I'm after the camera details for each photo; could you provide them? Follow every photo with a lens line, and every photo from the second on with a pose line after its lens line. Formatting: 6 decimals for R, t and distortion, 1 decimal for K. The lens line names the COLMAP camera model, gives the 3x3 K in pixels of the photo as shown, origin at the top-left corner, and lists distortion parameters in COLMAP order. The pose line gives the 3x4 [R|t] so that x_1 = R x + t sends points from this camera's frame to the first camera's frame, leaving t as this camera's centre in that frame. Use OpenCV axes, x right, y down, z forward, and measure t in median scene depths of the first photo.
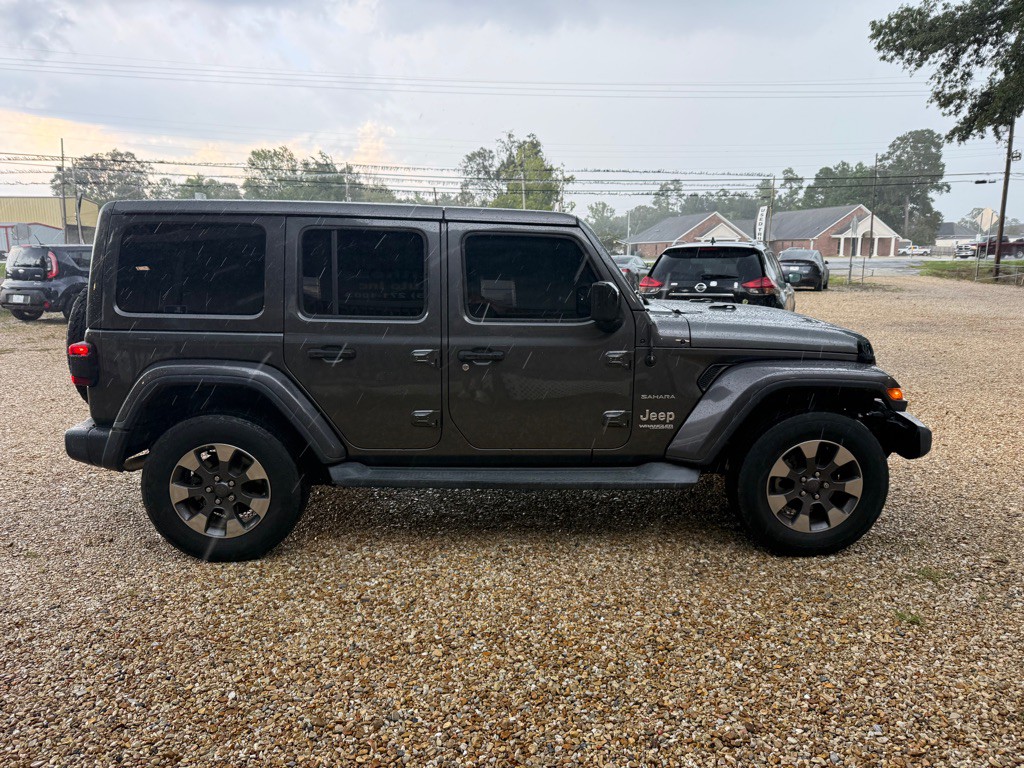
lens RADIAL K [[765.8, 0, 512.0], [0, 765.8, 384.0], [0, 0, 1]] dist [0.017670, -0.055257]
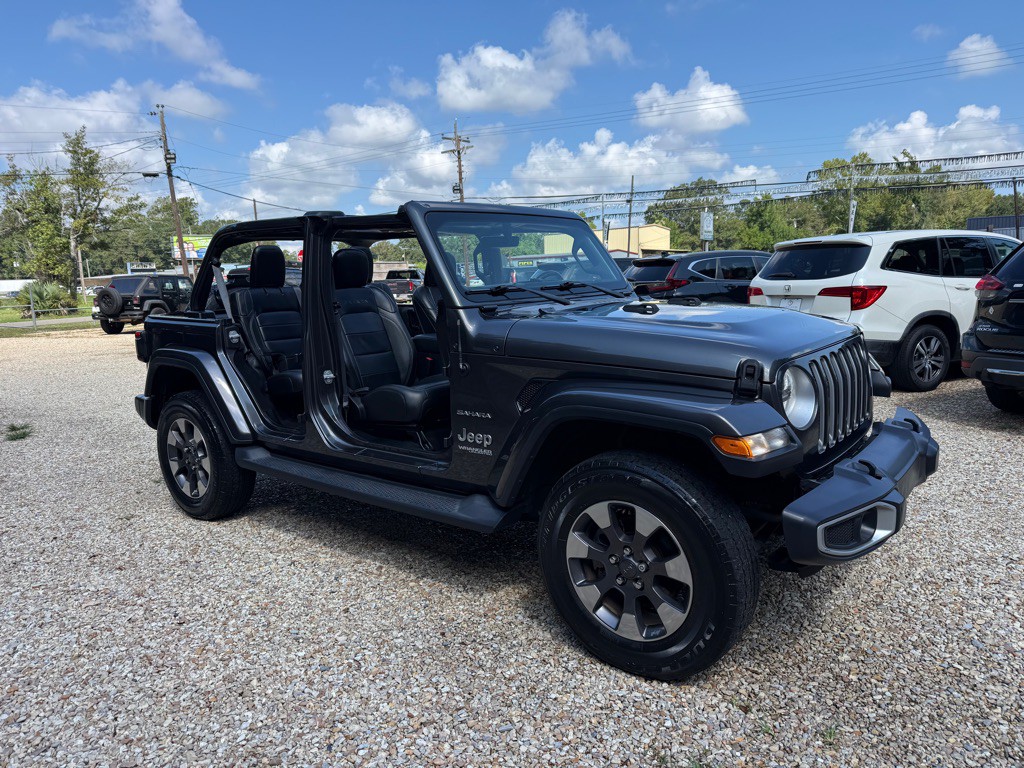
lens RADIAL K [[769.5, 0, 521.2], [0, 769.5, 389.2], [0, 0, 1]] dist [0.027025, -0.053067]
pose [[0.680839, 0.076025, -0.728477, 0.824472], [-0.089097, 0.995809, 0.020653, -0.029293], [0.726994, 0.050844, 0.684759, 0.446525]]
